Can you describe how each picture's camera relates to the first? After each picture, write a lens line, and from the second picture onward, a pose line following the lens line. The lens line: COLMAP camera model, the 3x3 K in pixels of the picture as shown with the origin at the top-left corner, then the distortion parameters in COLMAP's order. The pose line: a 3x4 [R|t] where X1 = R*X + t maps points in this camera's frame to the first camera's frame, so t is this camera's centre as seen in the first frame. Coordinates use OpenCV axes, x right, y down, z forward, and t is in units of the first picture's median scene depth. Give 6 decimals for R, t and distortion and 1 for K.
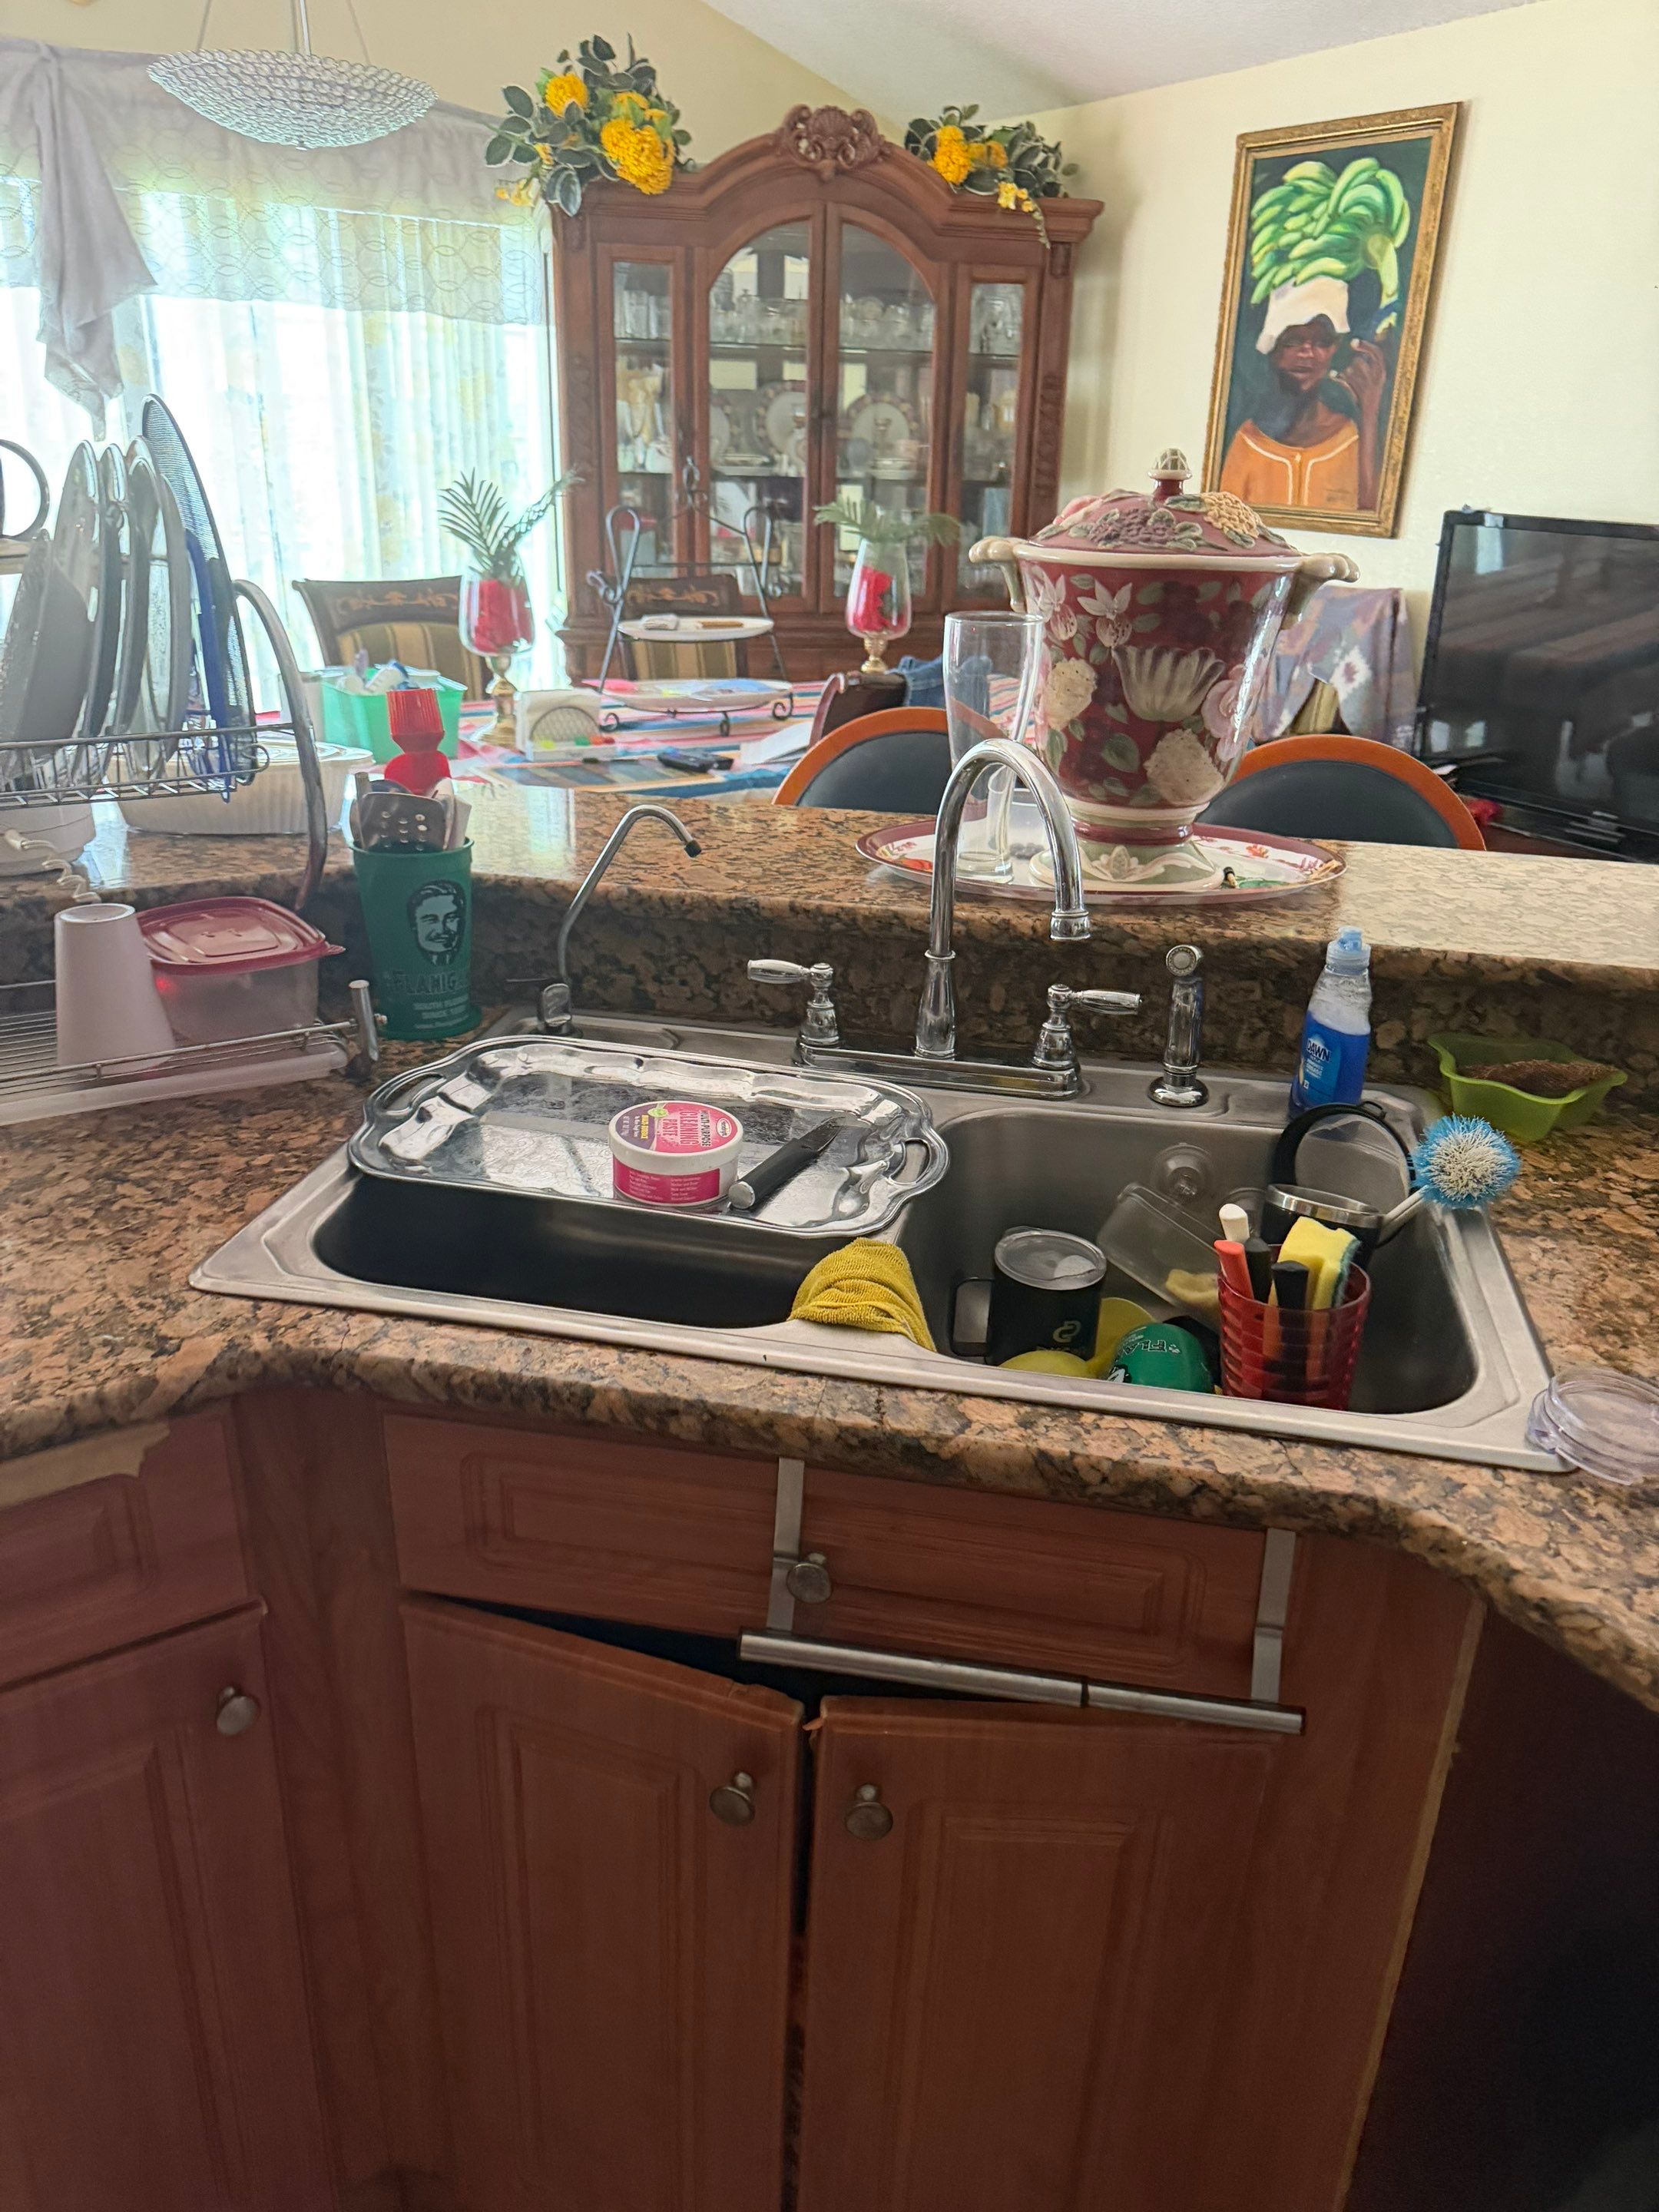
lens RADIAL K [[1594.1, 0, 829.5], [0, 1594.1, 1106.0], [0, 0, 1]] dist [0.025225, -0.033348]
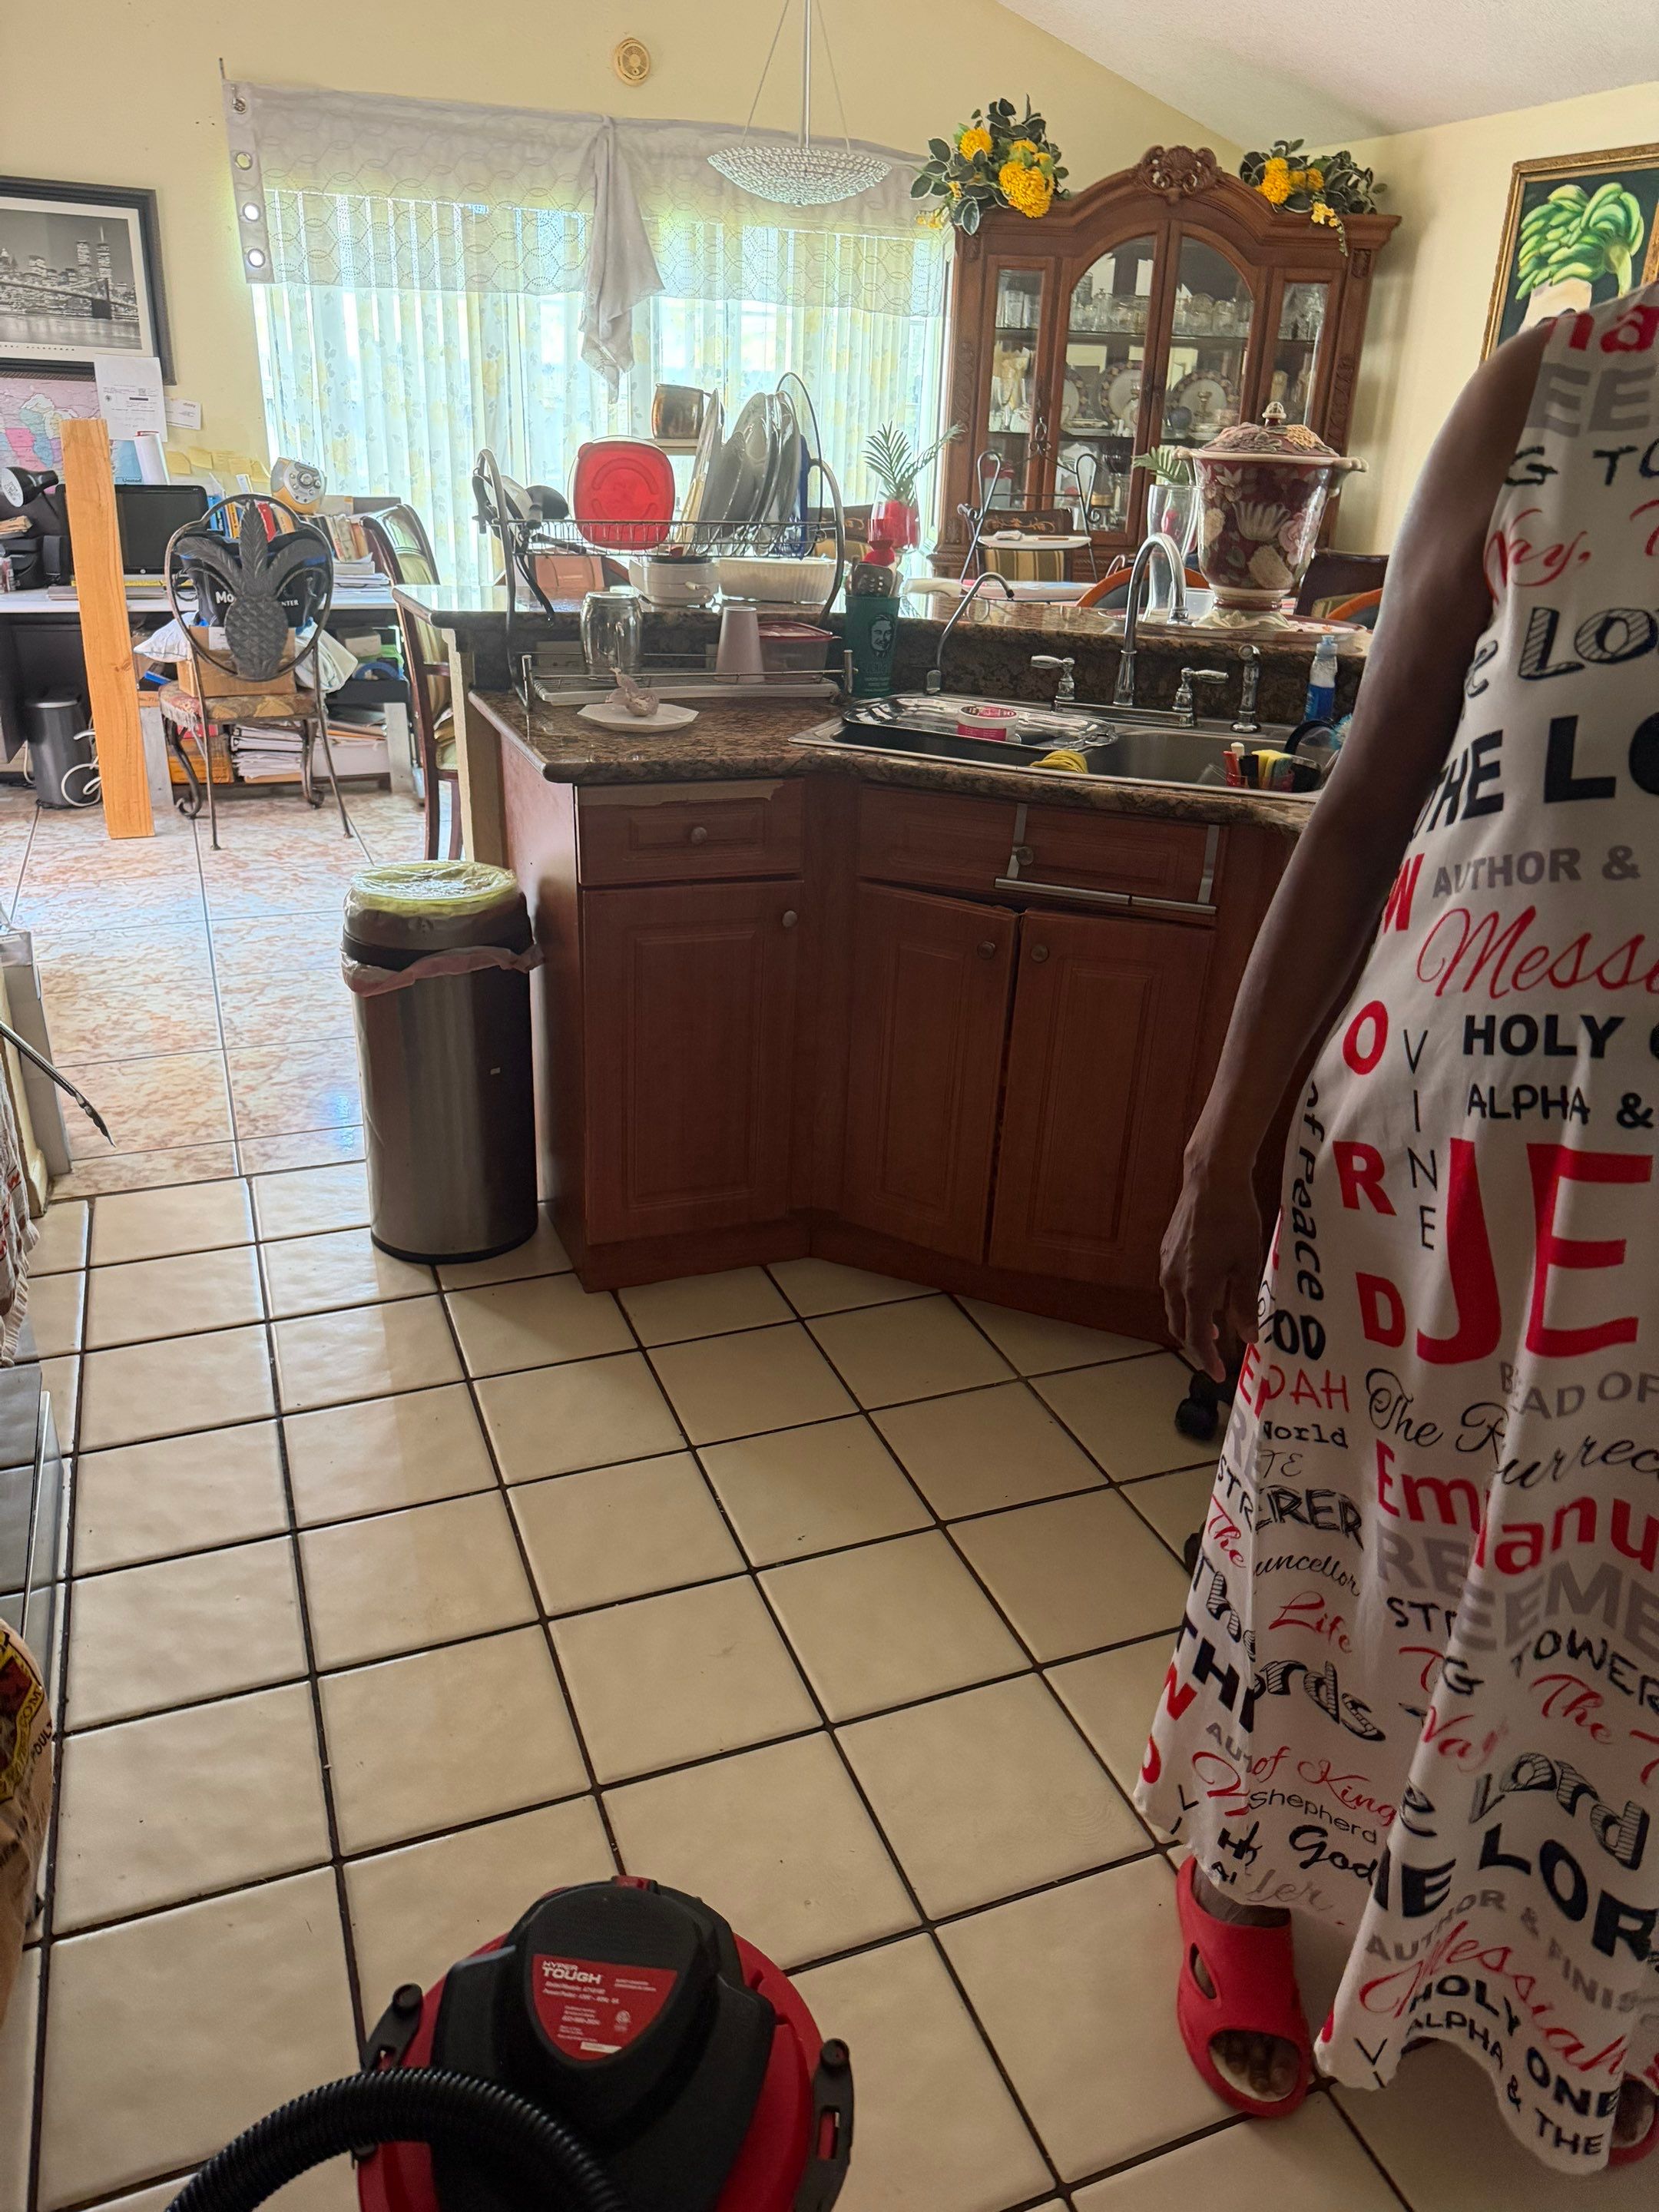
lens RADIAL K [[1597.1, 0, 828.2], [0, 1597.1, 1093.3], [0, 0, 1]] dist [0.027464, -0.026232]
pose [[0.977493, 0.091760, -0.189967, 0.038983], [-0.090903, 0.995772, 0.013239, 0.137511], [0.190378, 0.004328, 0.981701, -0.310322]]
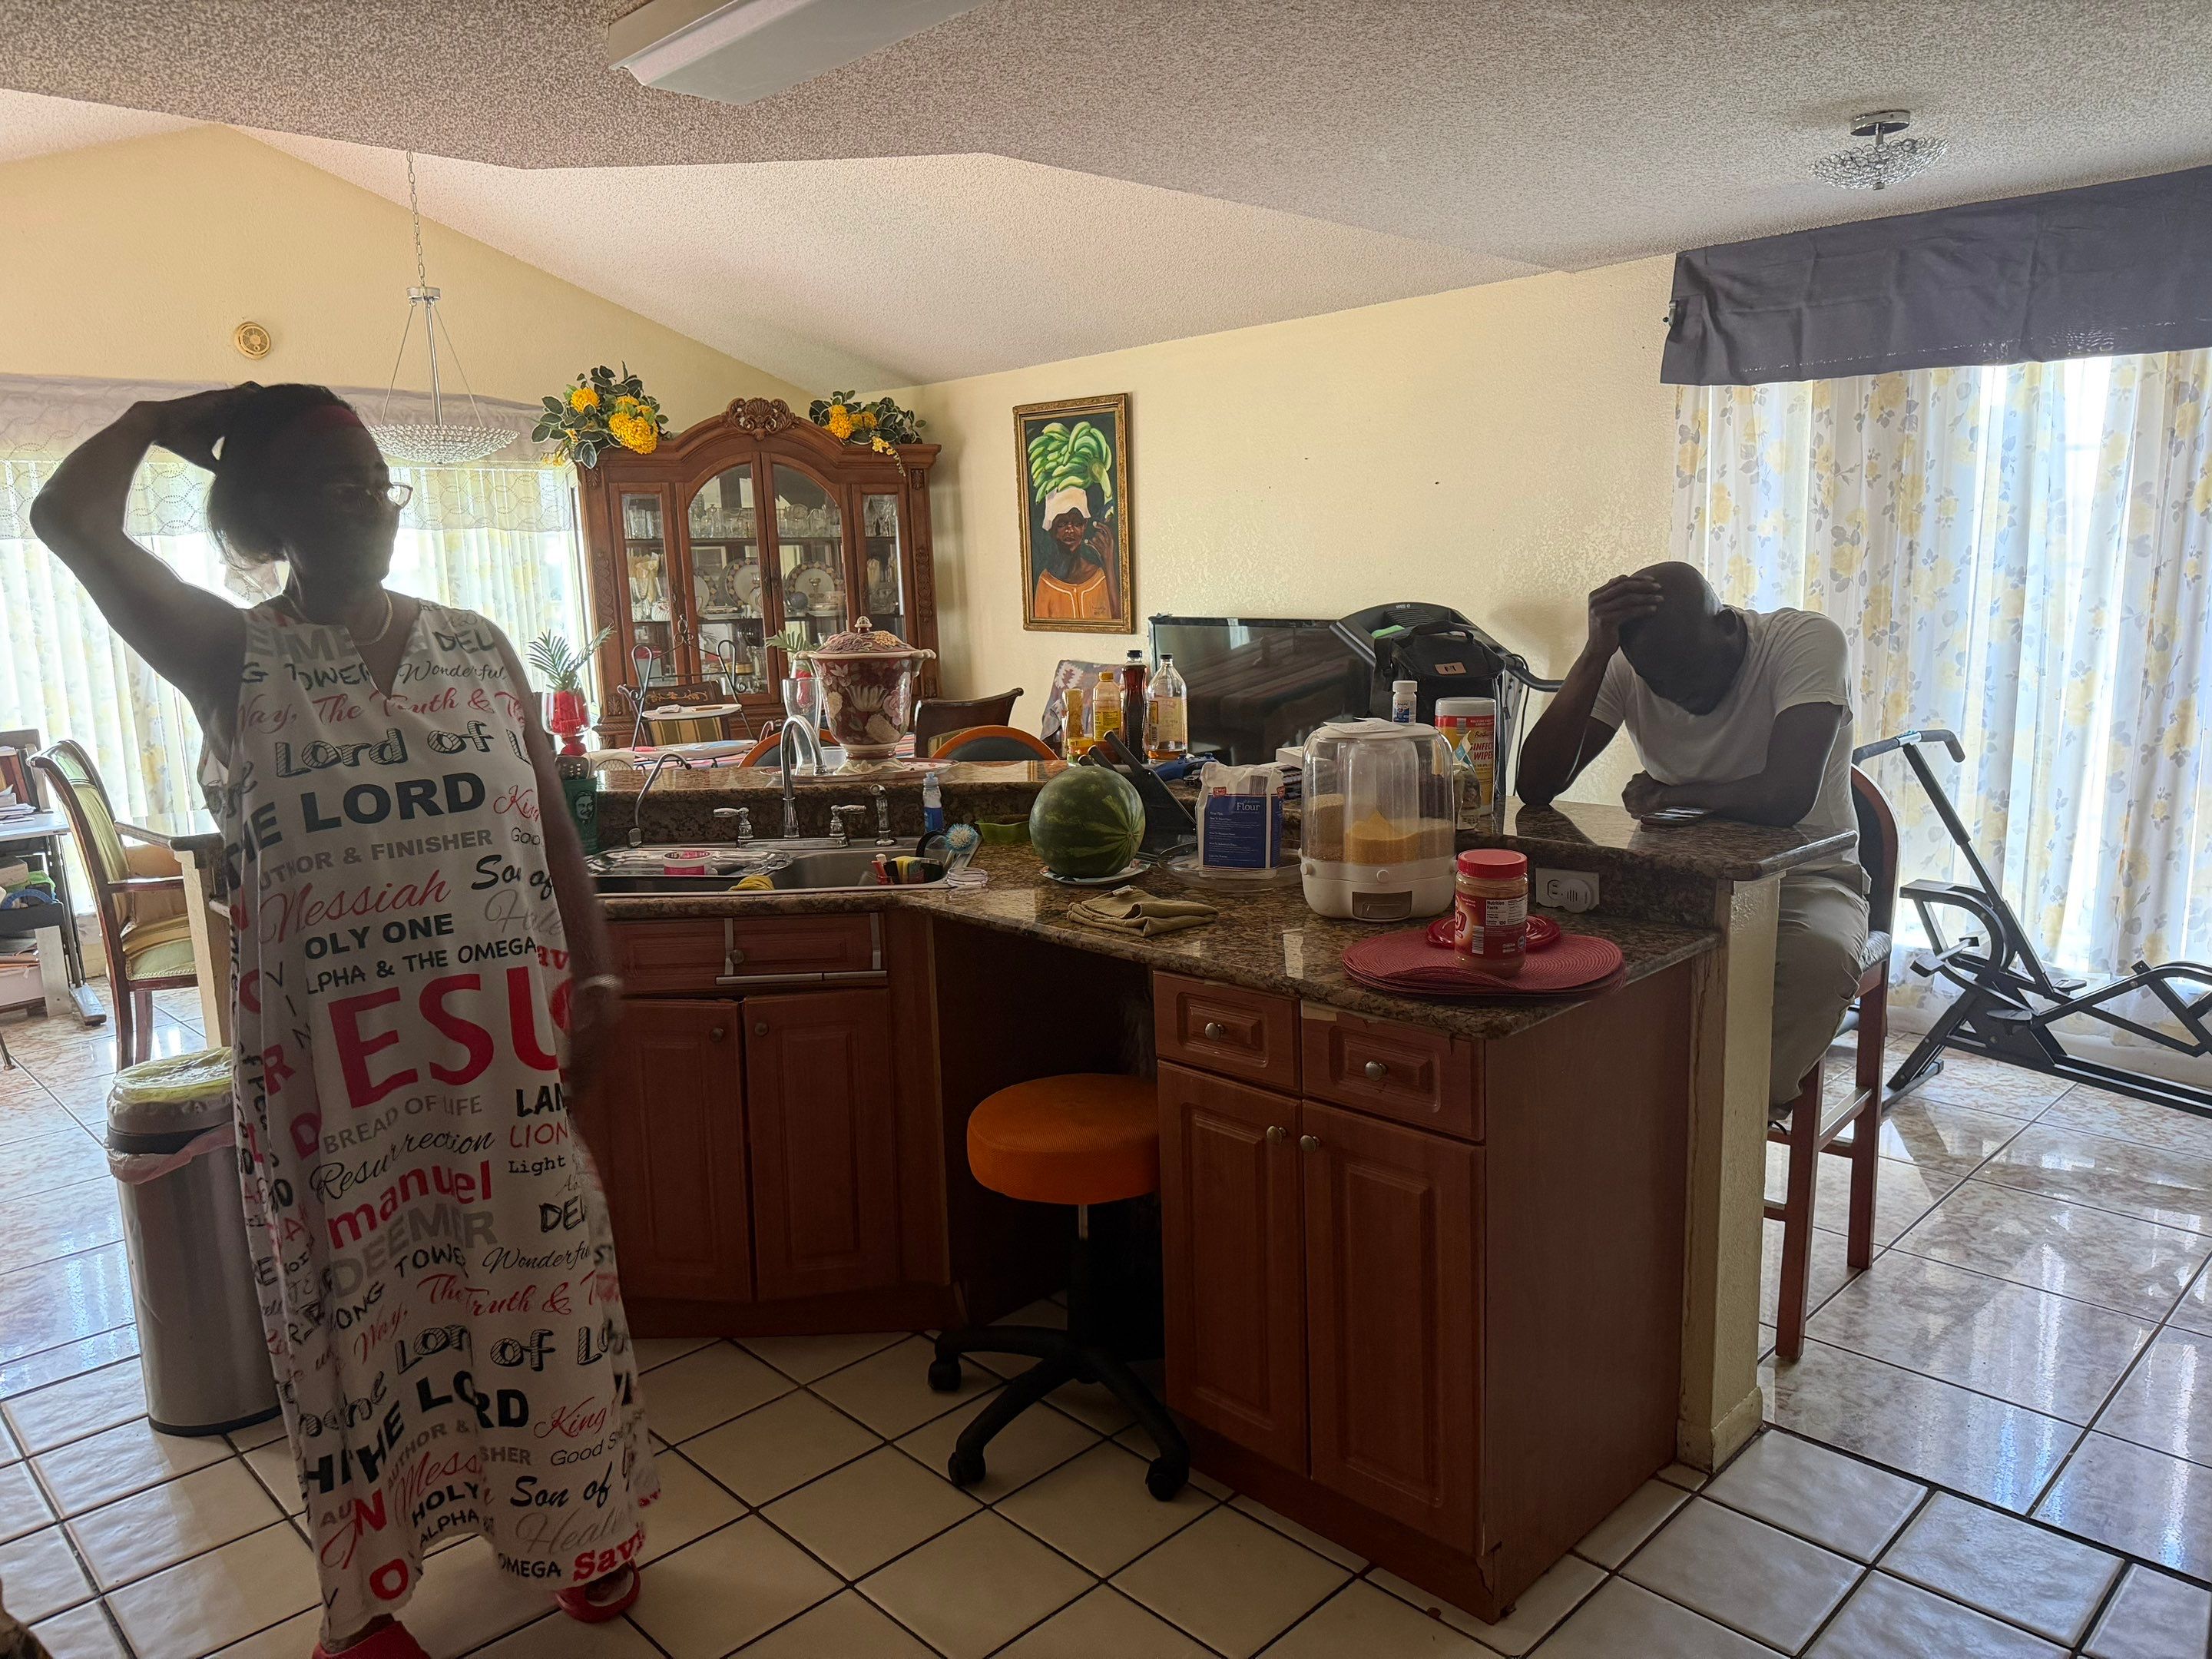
lens RADIAL K [[1552.9, 0, 1113.4], [0, 1552.9, 841.9], [0, 0, 1]] dist [0.124115, -0.181163]
pose [[0.981739, -0.086203, 0.169583, 0.044160], [0.121080, 0.970710, -0.207512, 0.169938], [-0.146727, 0.224256, 0.963421, -0.456877]]
